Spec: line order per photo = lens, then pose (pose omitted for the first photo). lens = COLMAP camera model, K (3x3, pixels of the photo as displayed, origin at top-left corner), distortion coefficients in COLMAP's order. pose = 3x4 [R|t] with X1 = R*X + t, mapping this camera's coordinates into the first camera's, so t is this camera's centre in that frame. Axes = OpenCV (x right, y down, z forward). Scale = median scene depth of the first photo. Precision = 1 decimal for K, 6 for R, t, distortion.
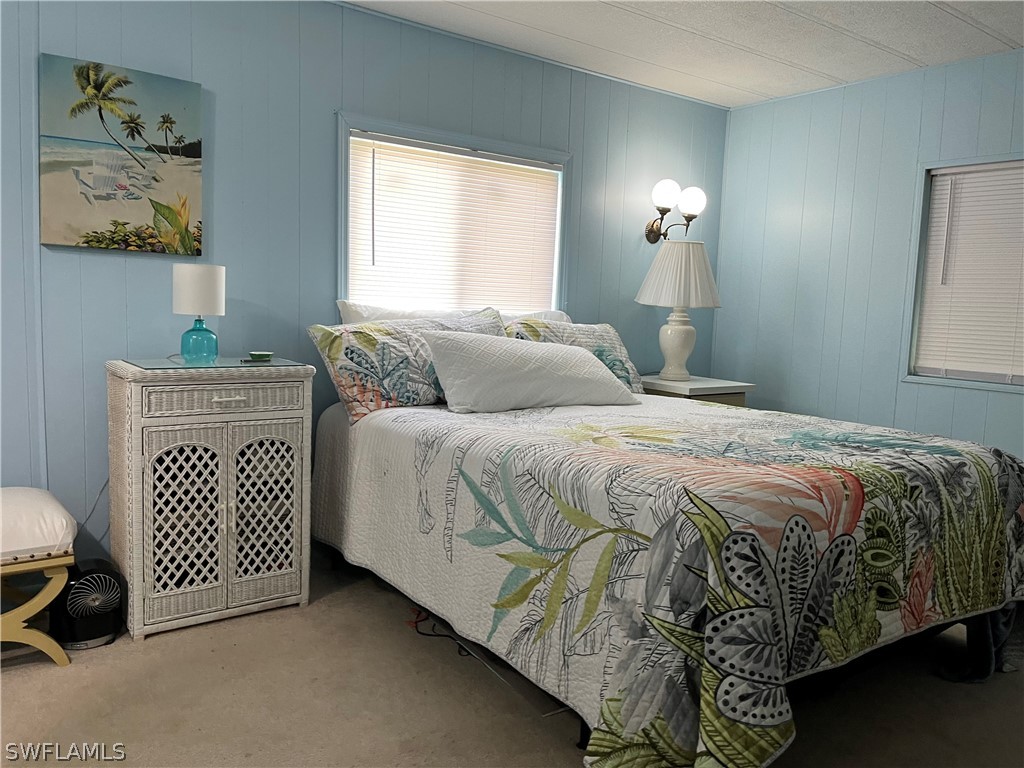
lens RADIAL K [[769.4, 0, 509.7], [0, 769.4, 388.6], [0, 0, 1]] dist [0.077450, -0.105920]
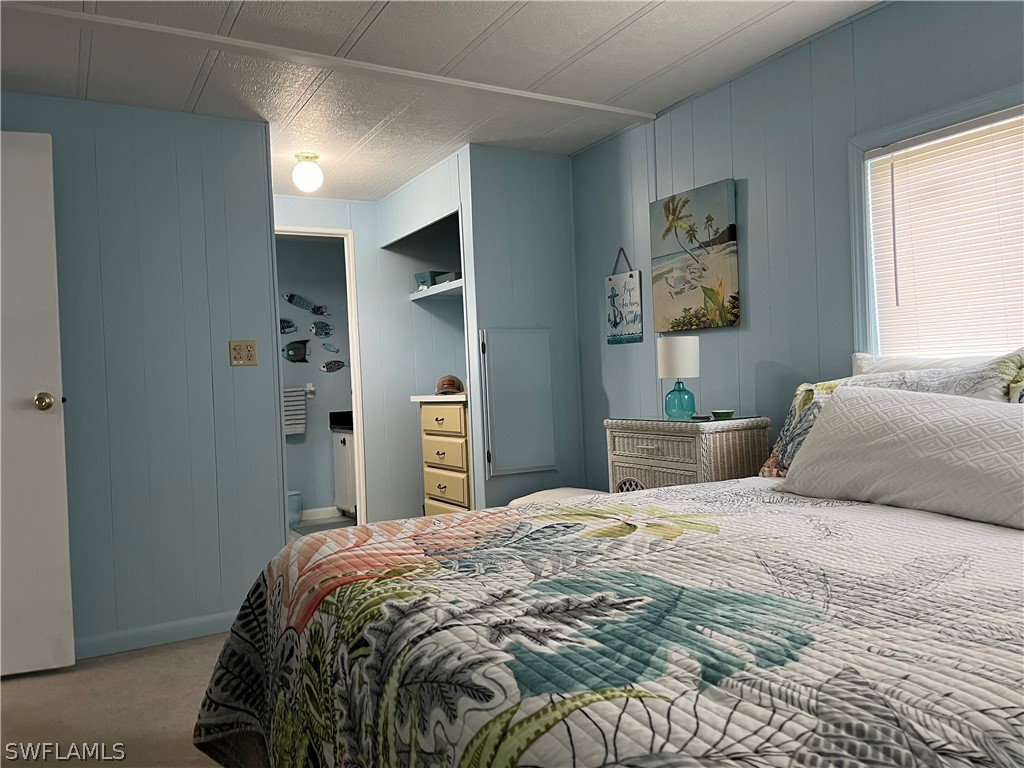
lens RADIAL K [[769.4, 0, 509.7], [0, 769.4, 388.6], [0, 0, 1]] dist [0.077450, -0.105920]
pose [[-0.114407, -0.017376, -0.993282, 0.819185], [-0.071771, 0.997379, -0.009181, -0.048458], [0.990838, 0.070239, -0.115354, 0.876524]]
